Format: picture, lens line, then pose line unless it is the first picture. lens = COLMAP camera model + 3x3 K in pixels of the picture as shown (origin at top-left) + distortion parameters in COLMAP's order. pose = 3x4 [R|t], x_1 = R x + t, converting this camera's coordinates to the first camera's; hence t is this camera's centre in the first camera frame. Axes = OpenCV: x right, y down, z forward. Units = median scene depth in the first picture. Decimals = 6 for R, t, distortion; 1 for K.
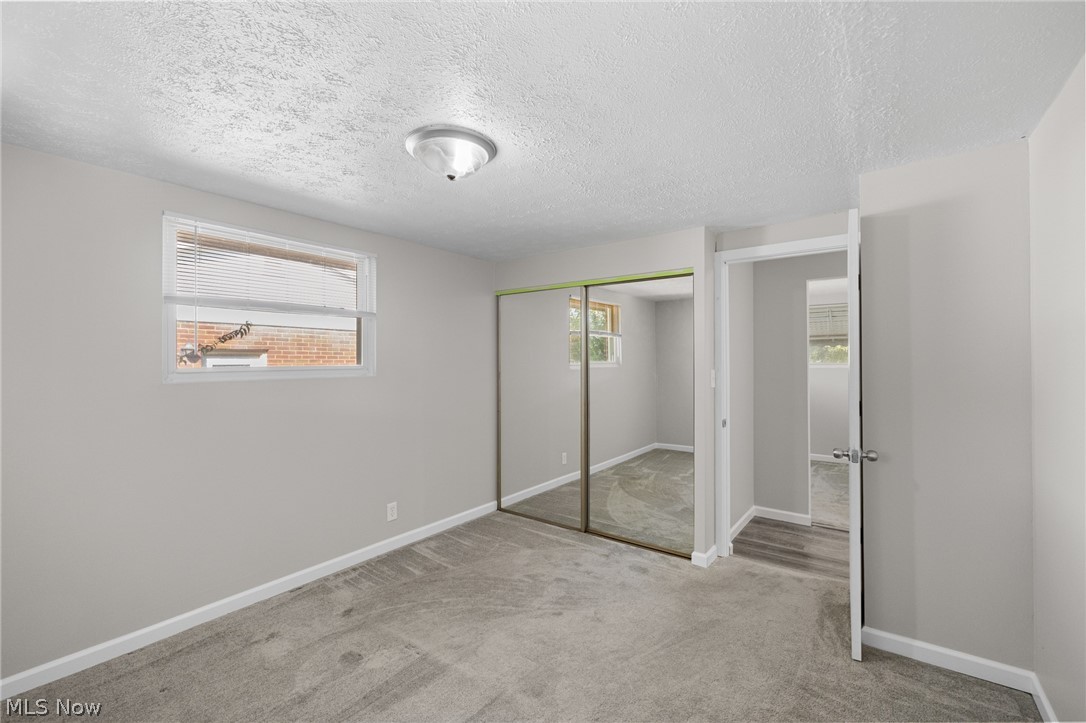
lens RADIAL K [[457.7, 0, 545.6], [0, 457.7, 363.0], [0, 0, 1]] dist [-0.000922, 0.000199]
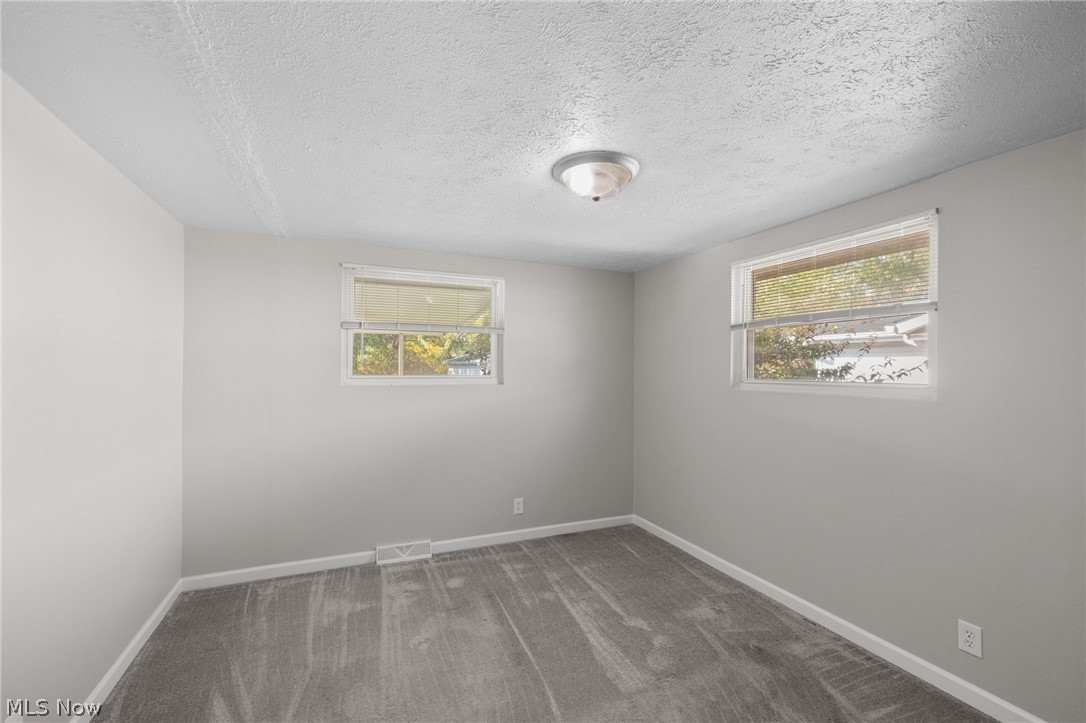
lens RADIAL K [[457.7, 0, 546.0], [0, 457.7, 365.2], [0, 0, 1]] dist [-0.000922, 0.000199]
pose [[-0.513078, 0.002486, -0.858339, 0.497420], [0.008239, 0.999964, -0.002029, -0.023785], [0.858303, -0.008113, -0.513080, 0.976018]]
